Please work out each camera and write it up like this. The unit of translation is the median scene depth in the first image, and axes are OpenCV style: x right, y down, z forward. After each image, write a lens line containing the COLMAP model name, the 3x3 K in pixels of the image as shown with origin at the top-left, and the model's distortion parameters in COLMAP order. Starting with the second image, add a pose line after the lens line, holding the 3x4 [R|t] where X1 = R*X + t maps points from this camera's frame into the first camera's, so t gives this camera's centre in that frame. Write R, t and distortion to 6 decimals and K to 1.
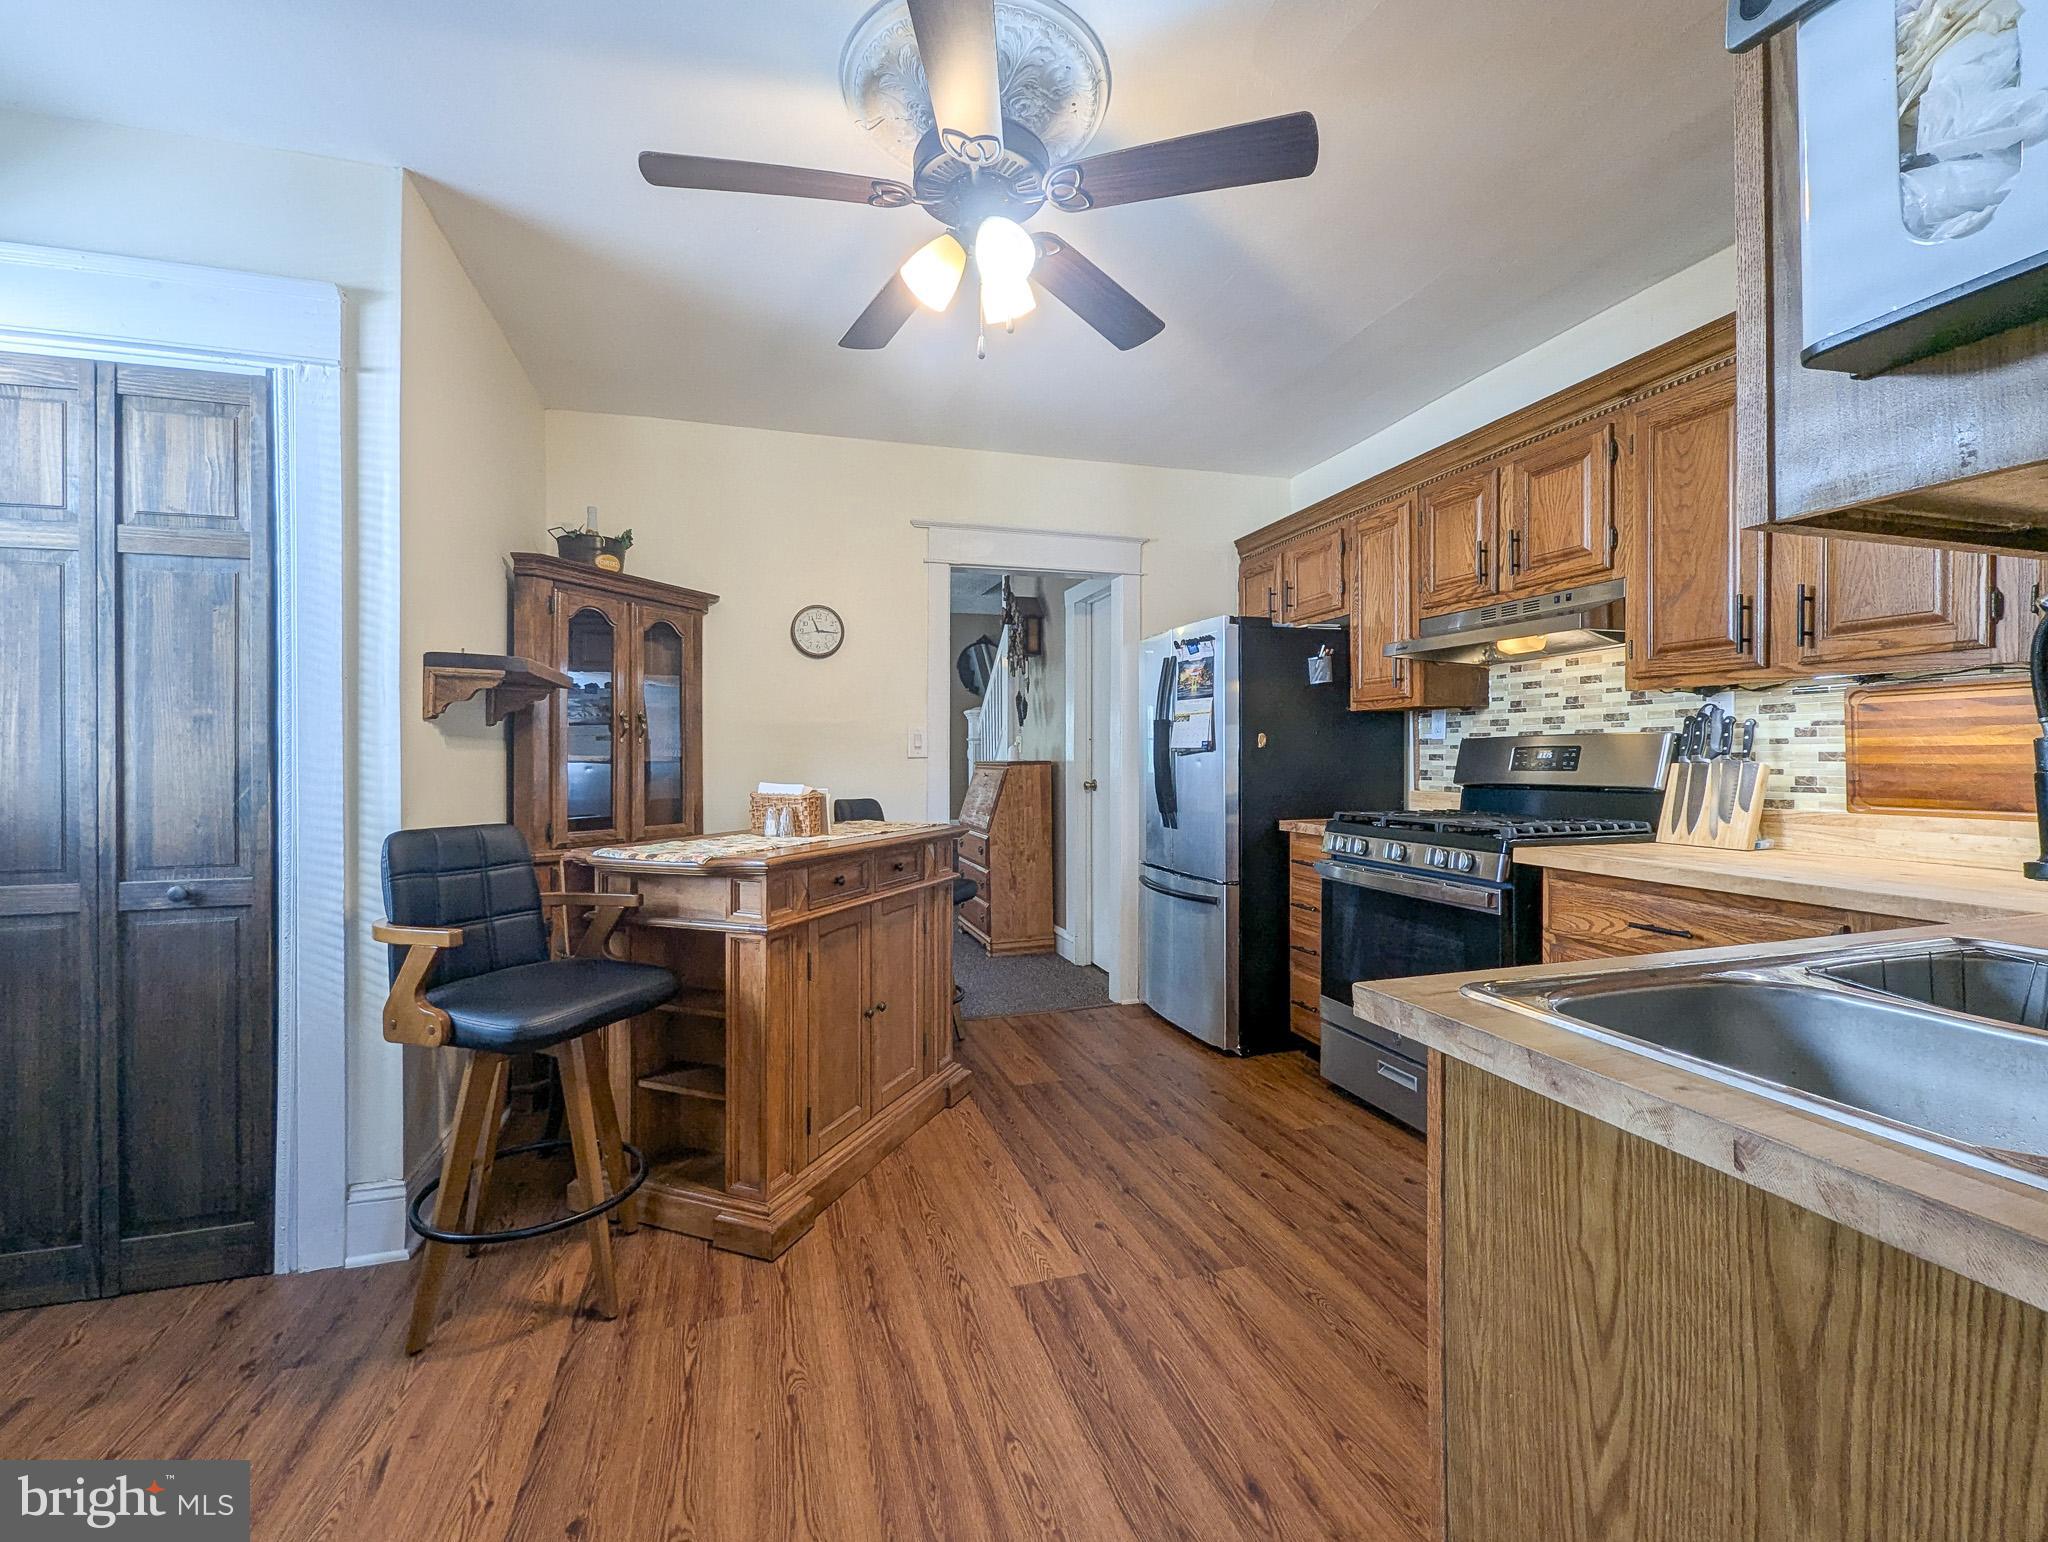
lens RADIAL K [[852.2, 0, 936.0], [0, 852.2, 756.9], [0, 0, 1]] dist [0.000150, -0.000049]
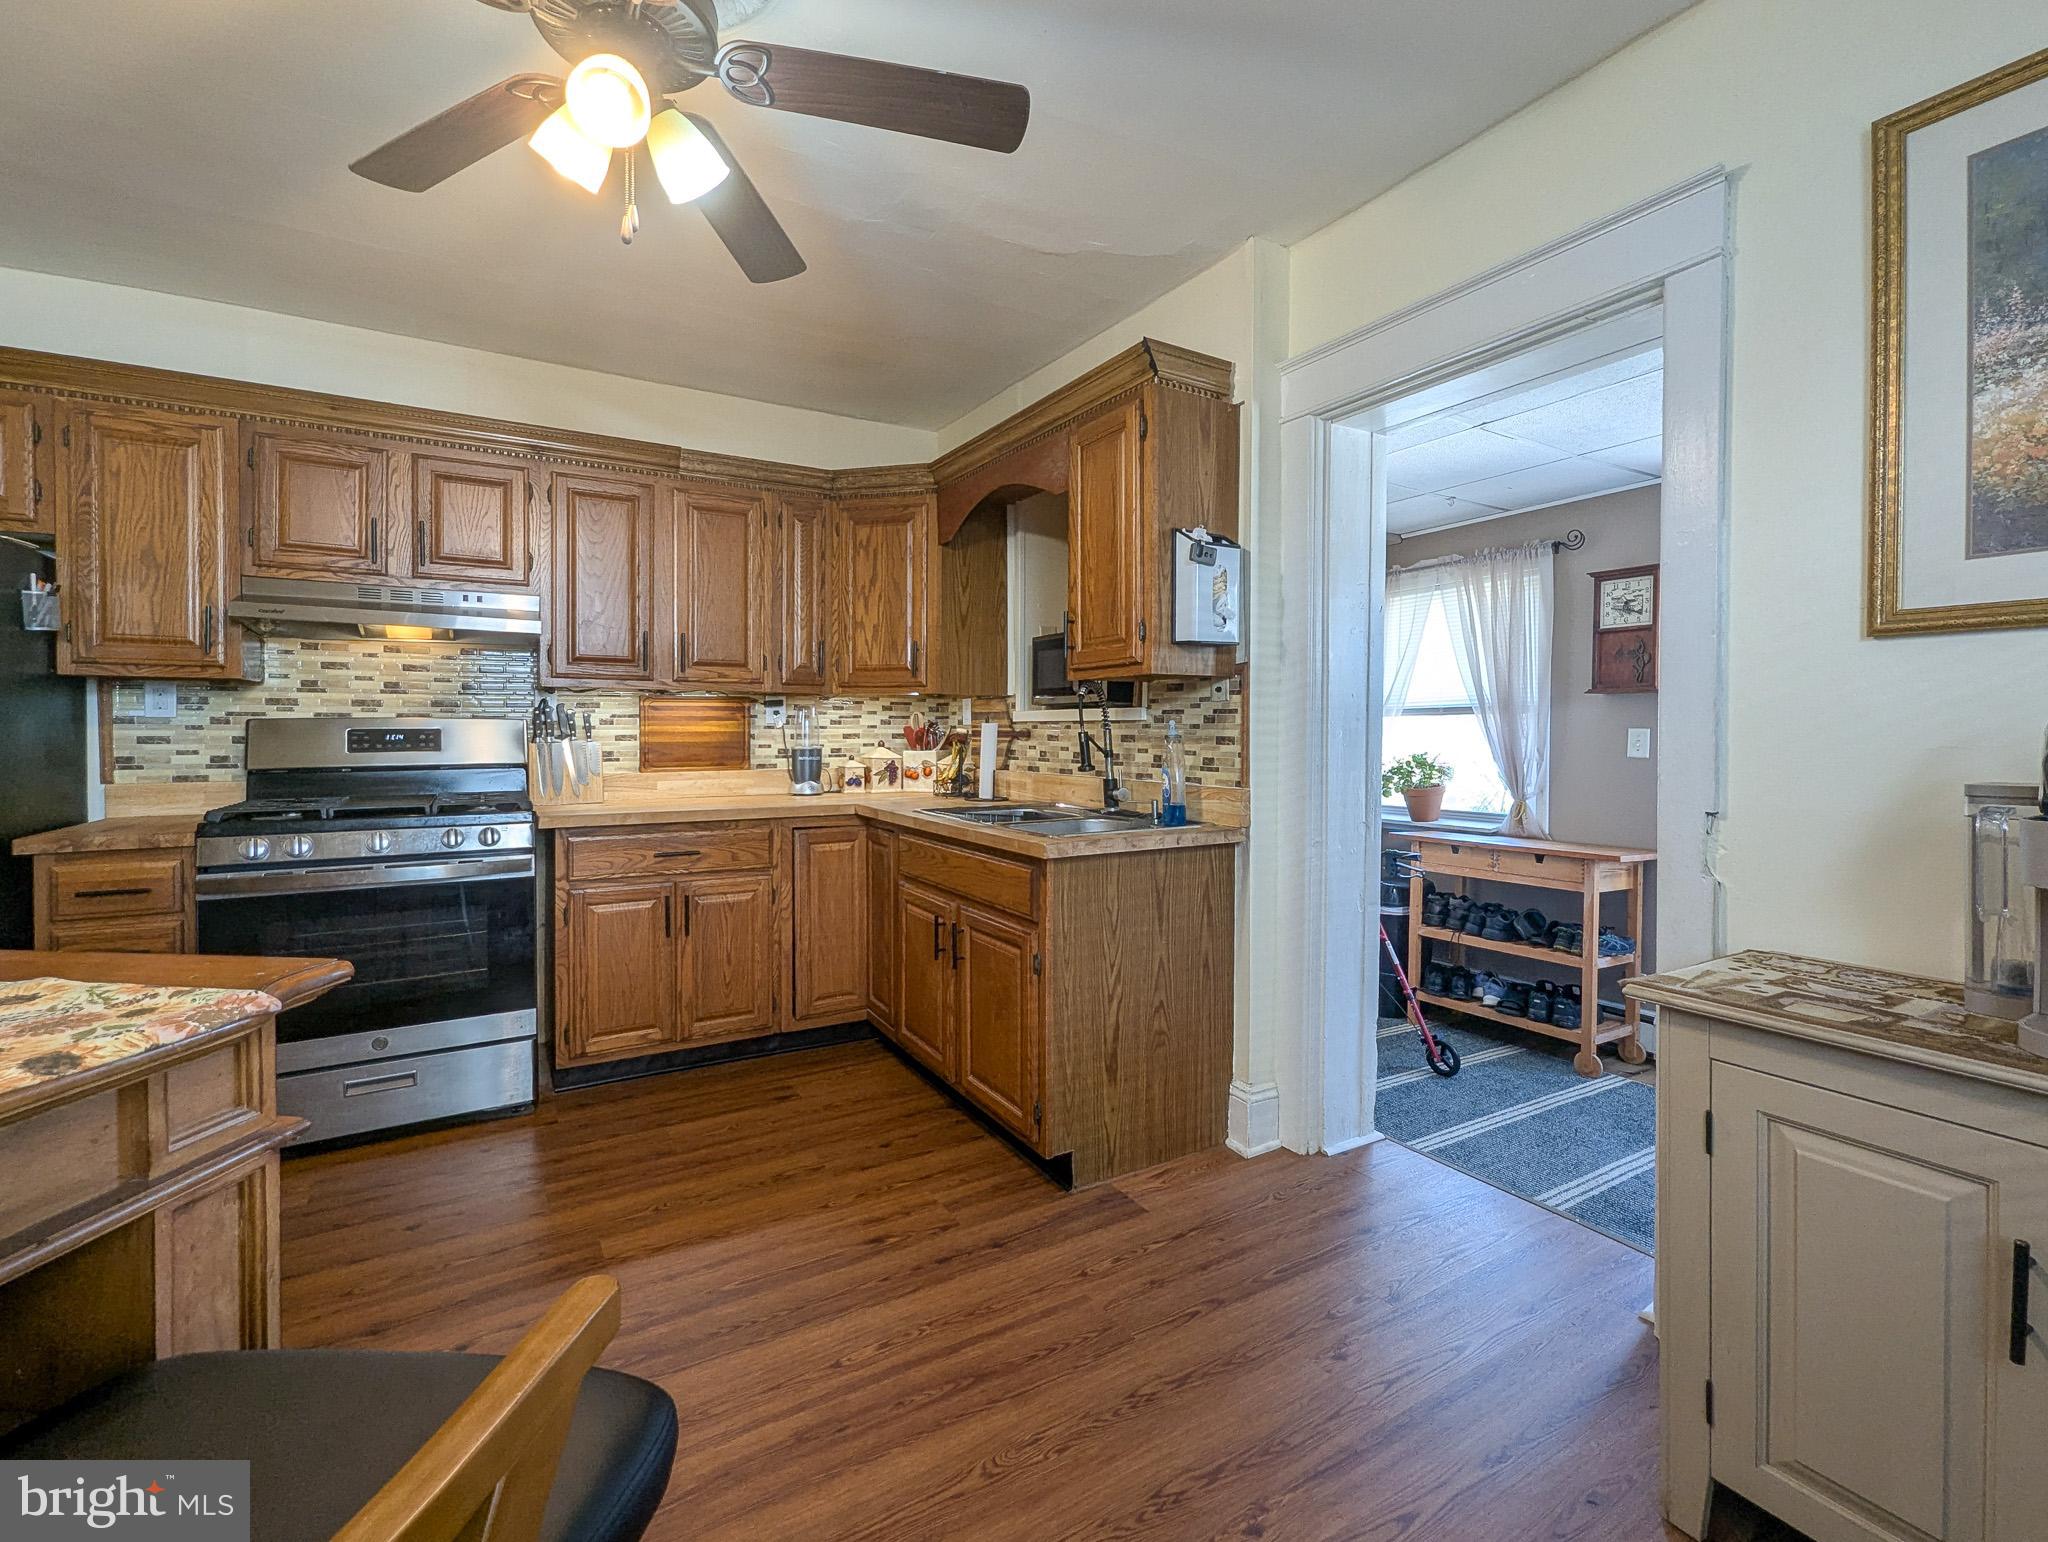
lens RADIAL K [[929.8, 0, 1017.1], [0, 929.8, 747.9], [0, 0, 1]] dist [-0.001786, -0.000330]
pose [[-0.282651, -0.011061, 0.959159, -0.653882], [0.002968, 0.999919, 0.012406, -0.000860], [-0.959218, 0.006353, -0.282595, 0.655938]]
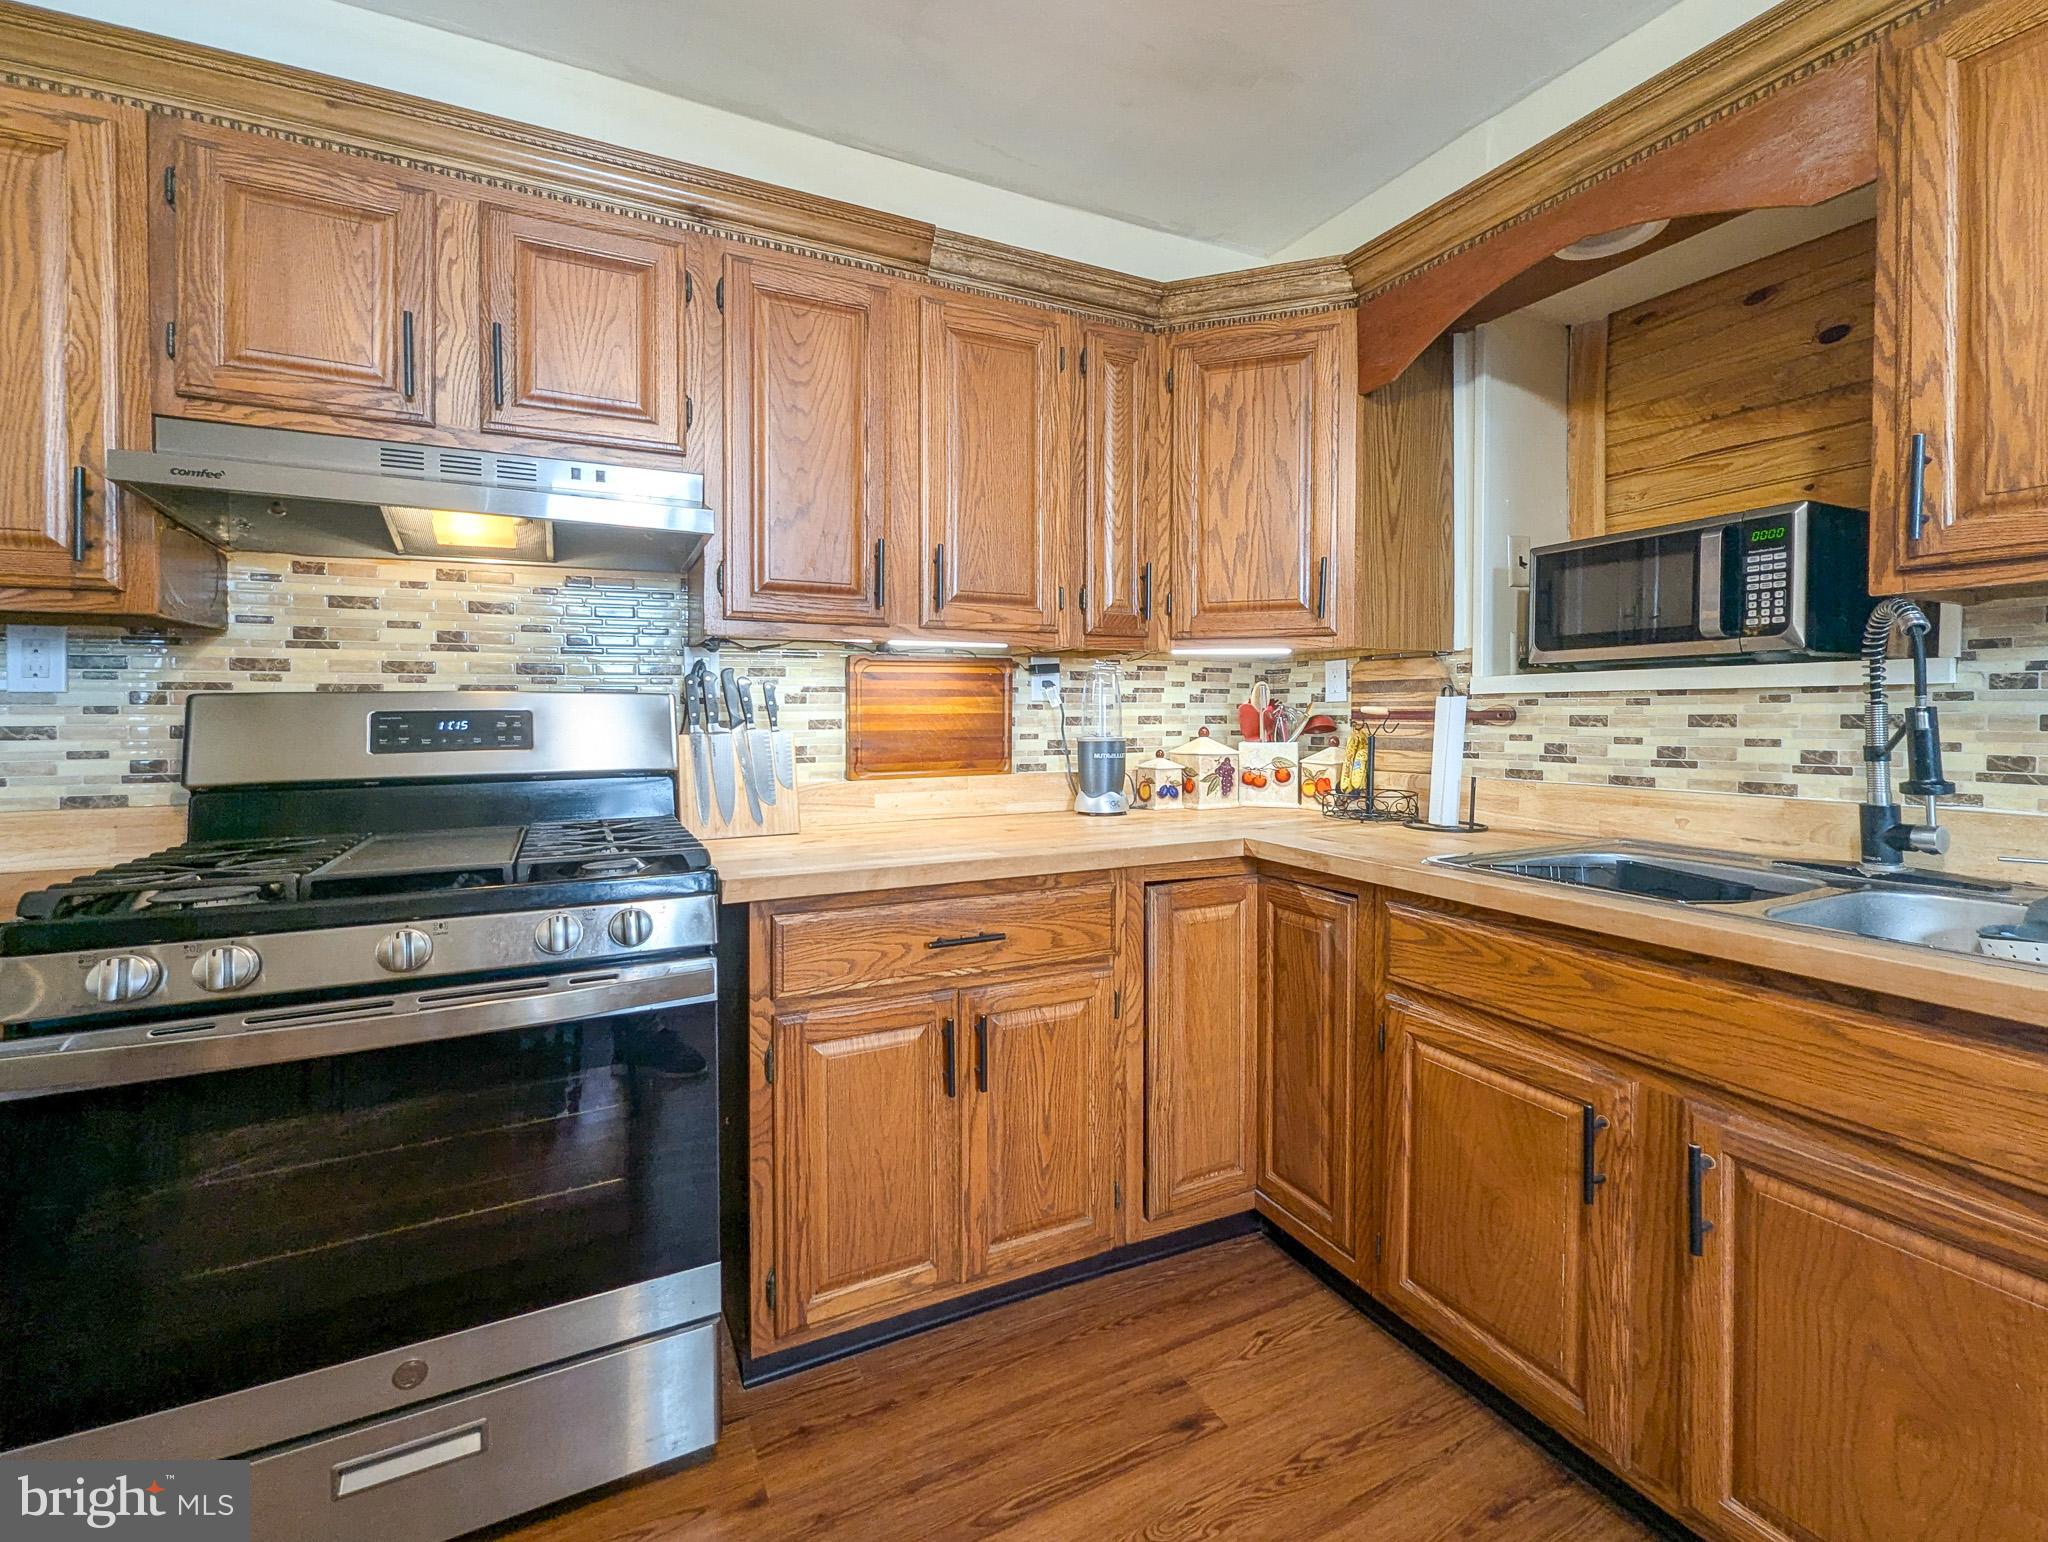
lens RADIAL K [[859.1, 0, 1024.1], [0, 859.1, 730.3], [0, 0, 1]] dist [-0.001377, -0.000203]
pose [[-0.250282, -0.009314, 0.968128, 0.040817], [0.007847, 0.999901, 0.011648, -0.002896], [-0.968141, 0.010512, -0.250185, 0.848717]]
